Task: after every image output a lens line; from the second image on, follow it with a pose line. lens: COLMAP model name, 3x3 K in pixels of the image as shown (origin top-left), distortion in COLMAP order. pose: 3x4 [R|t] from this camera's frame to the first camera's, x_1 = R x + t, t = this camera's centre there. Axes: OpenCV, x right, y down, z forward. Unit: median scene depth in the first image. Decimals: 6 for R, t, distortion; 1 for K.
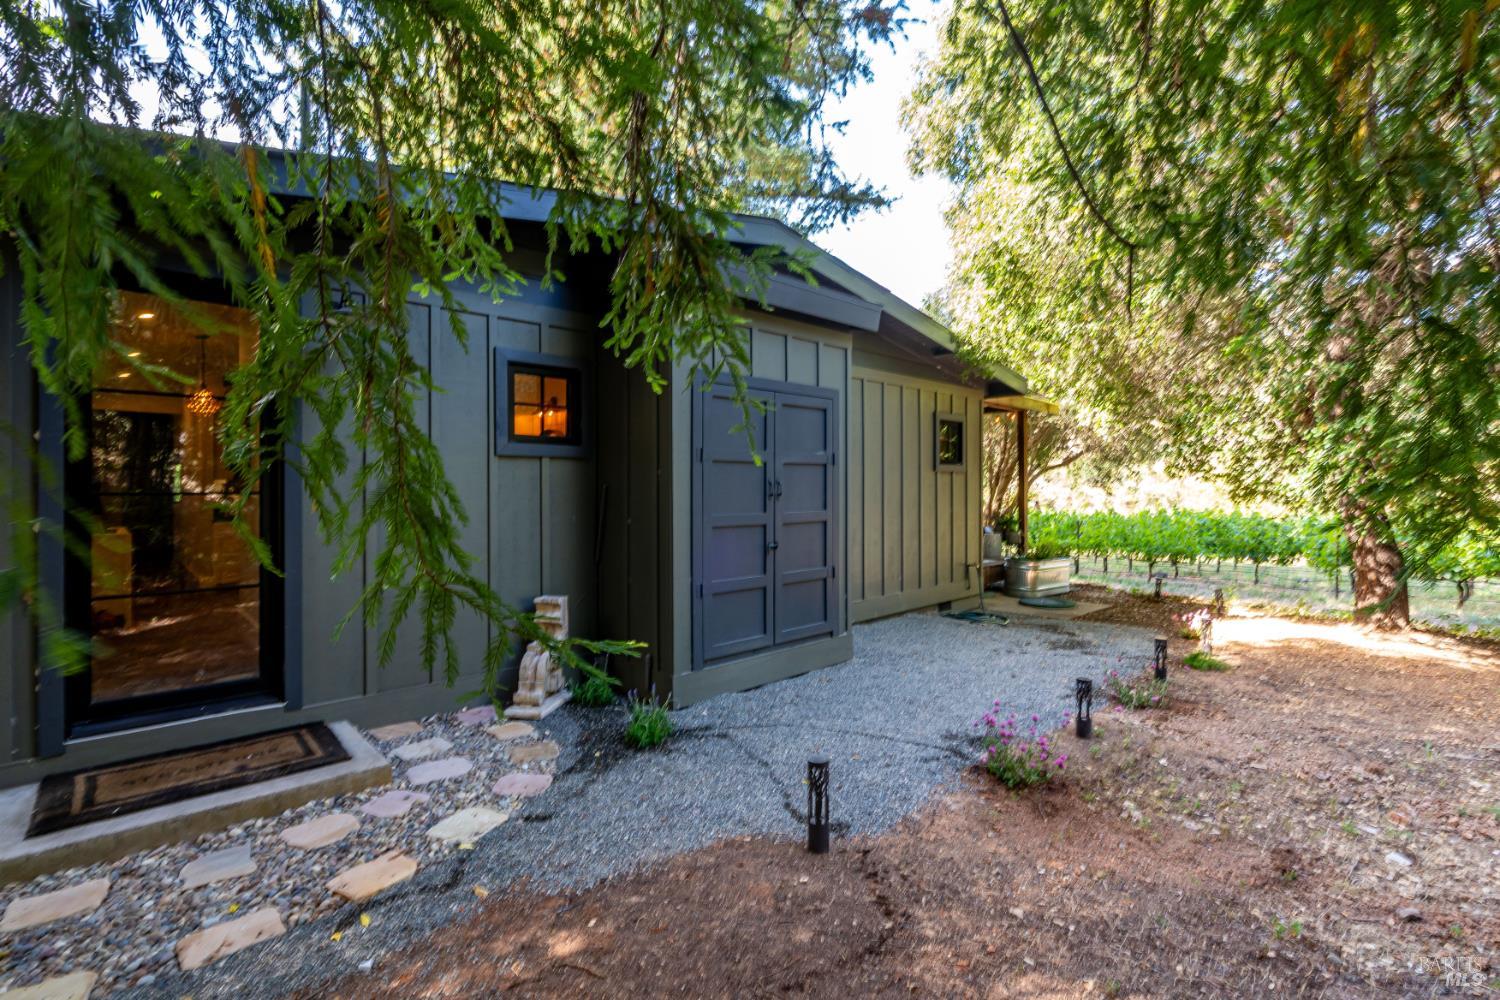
lens RADIAL K [[676.2, 0, 743.2], [0, 676.2, 489.8], [0, 0, 1]] dist [-0.004190, 0.000315]
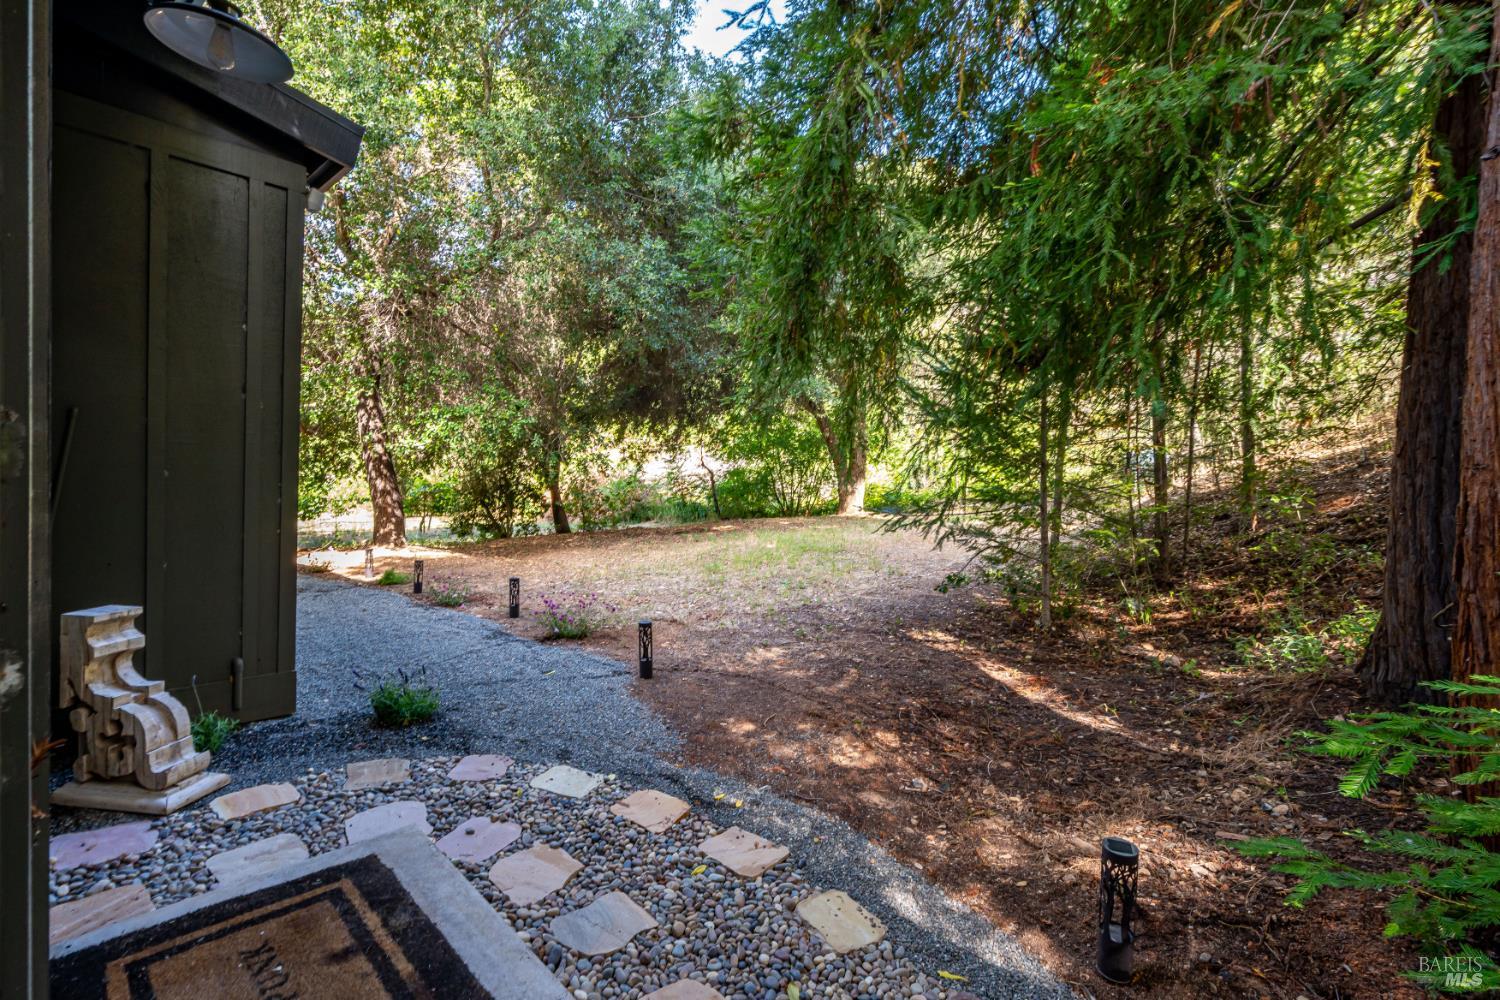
lens RADIAL K [[686.0, 0, 750.0], [0, 686.0, 500.0], [0, 0, 1]] dist [-0.000229, 0.000525]
pose [[-0.060806, -0.043079, 0.997220, -1.162101], [-0.041236, 0.998324, 0.040613, 0.032543], [-0.997297, -0.038652, -0.062481, 0.679725]]
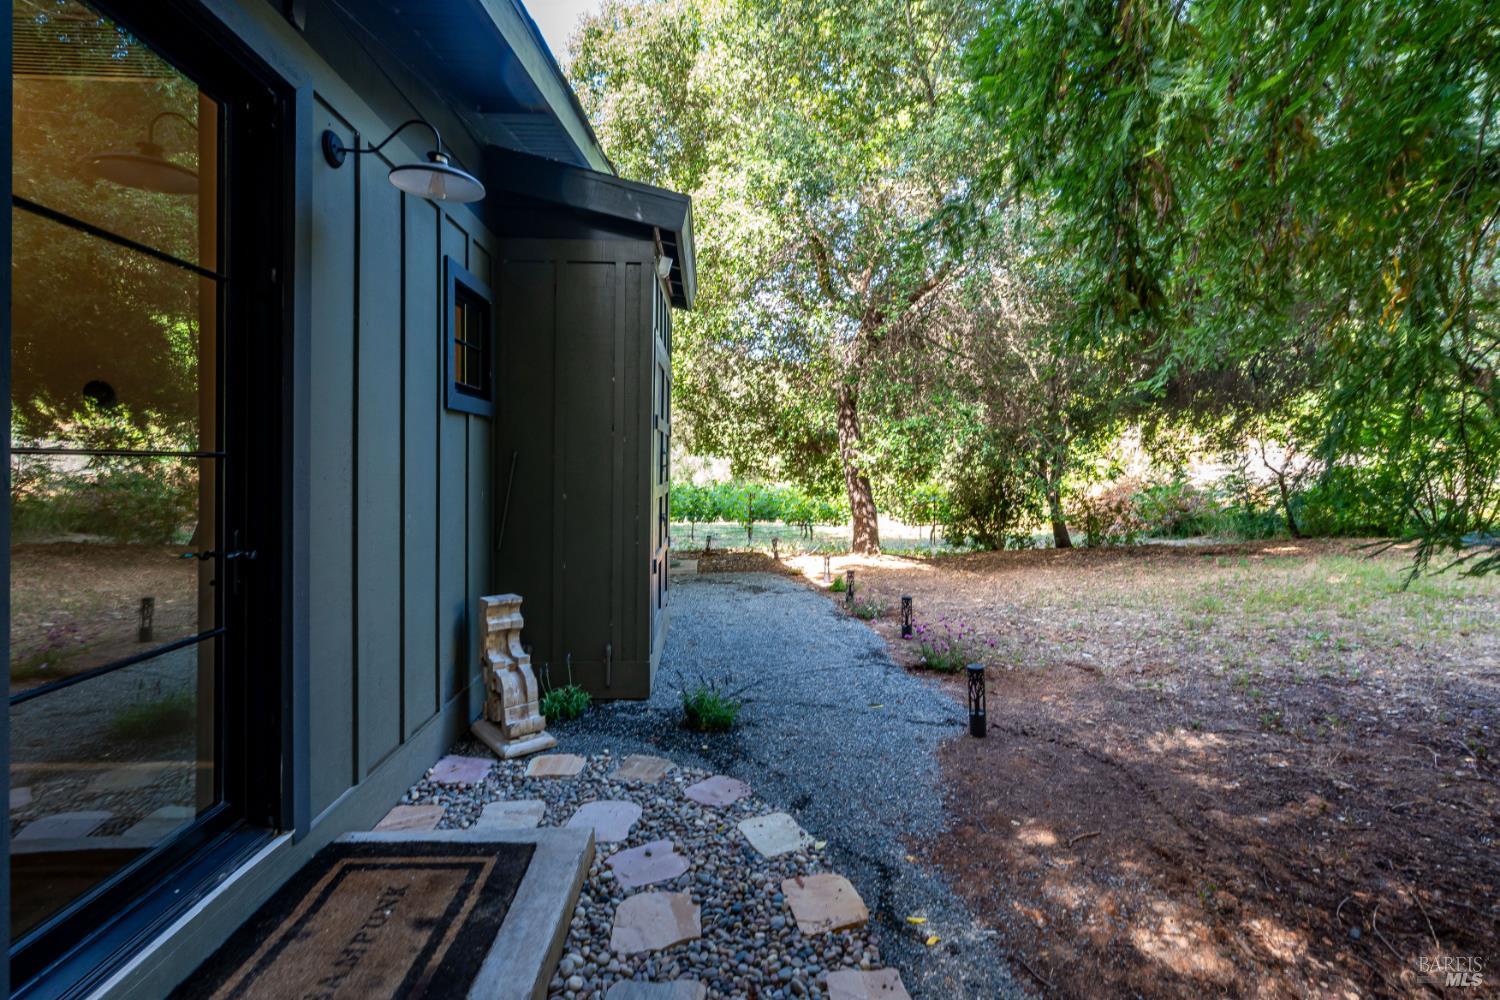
lens RADIAL K [[698.2, 0, 739.9], [0, 698.2, 468.6], [0, 0, 1]] dist [-0.003715, 0.000876]
pose [[0.652980, 0.000143, 0.757375, -0.940973], [-0.003313, 0.999991, 0.002667, 0.012899], [-0.757368, -0.004250, 0.652975, 0.366709]]
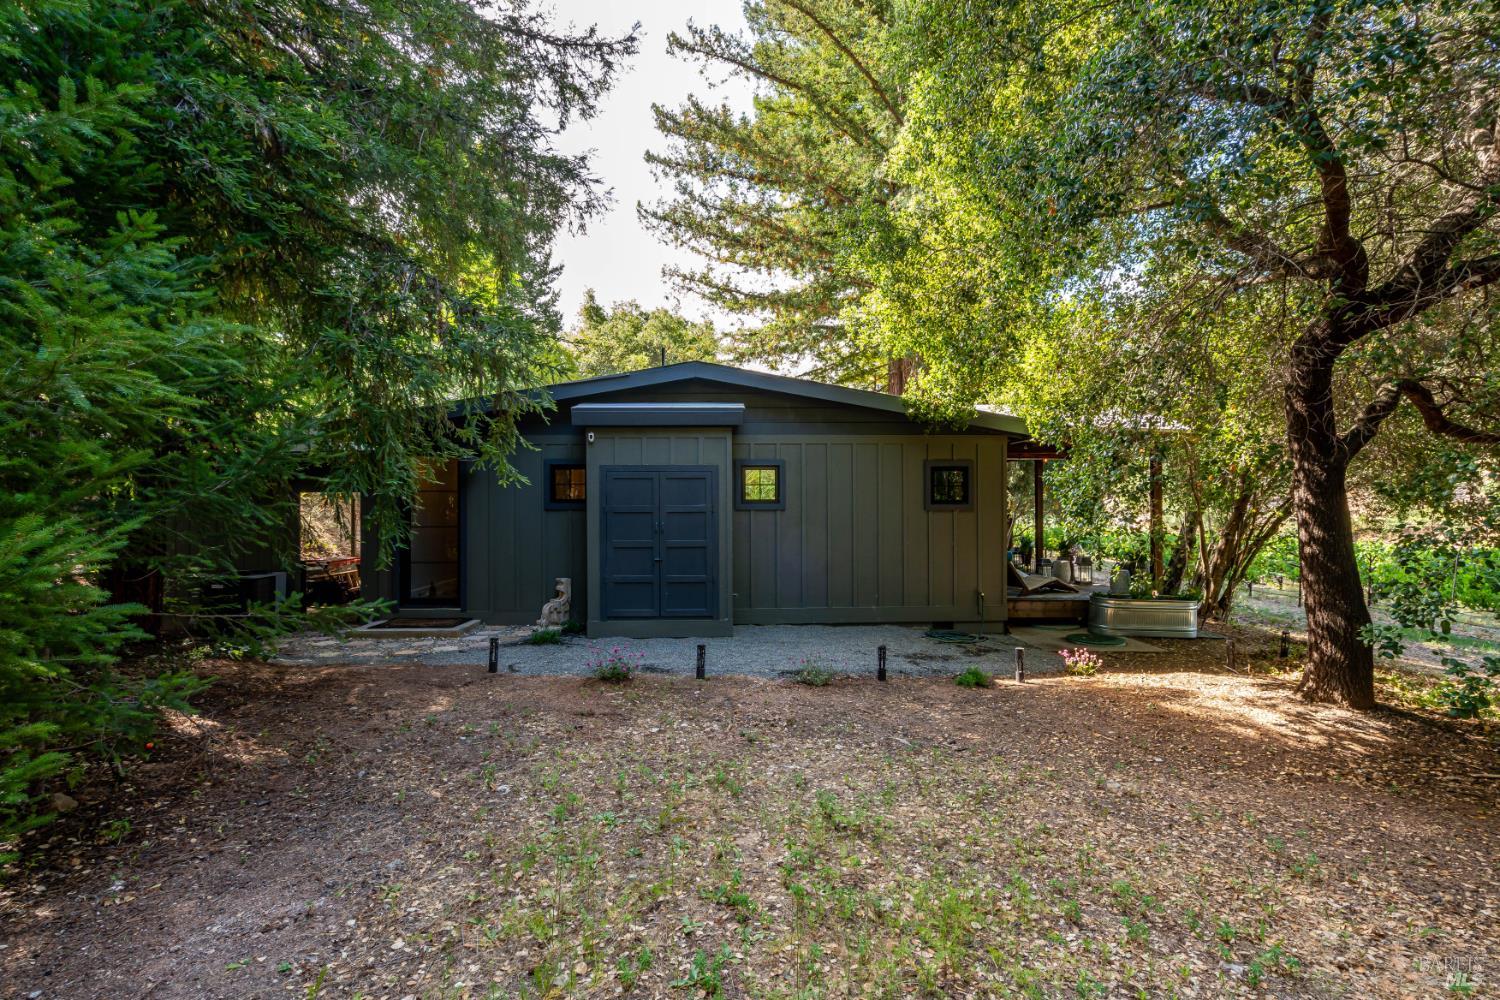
lens RADIAL K [[686.0, 0, 750.0], [0, 686.0, 500.0], [0, 0, 1]] dist [-0.000229, 0.000525]
pose [[0.754441, 0.000185, -0.656368, 1.991596], [-0.000029, 1.000000, 0.000248, -0.101122], [0.656368, -0.000168, 0.754441, -0.265725]]
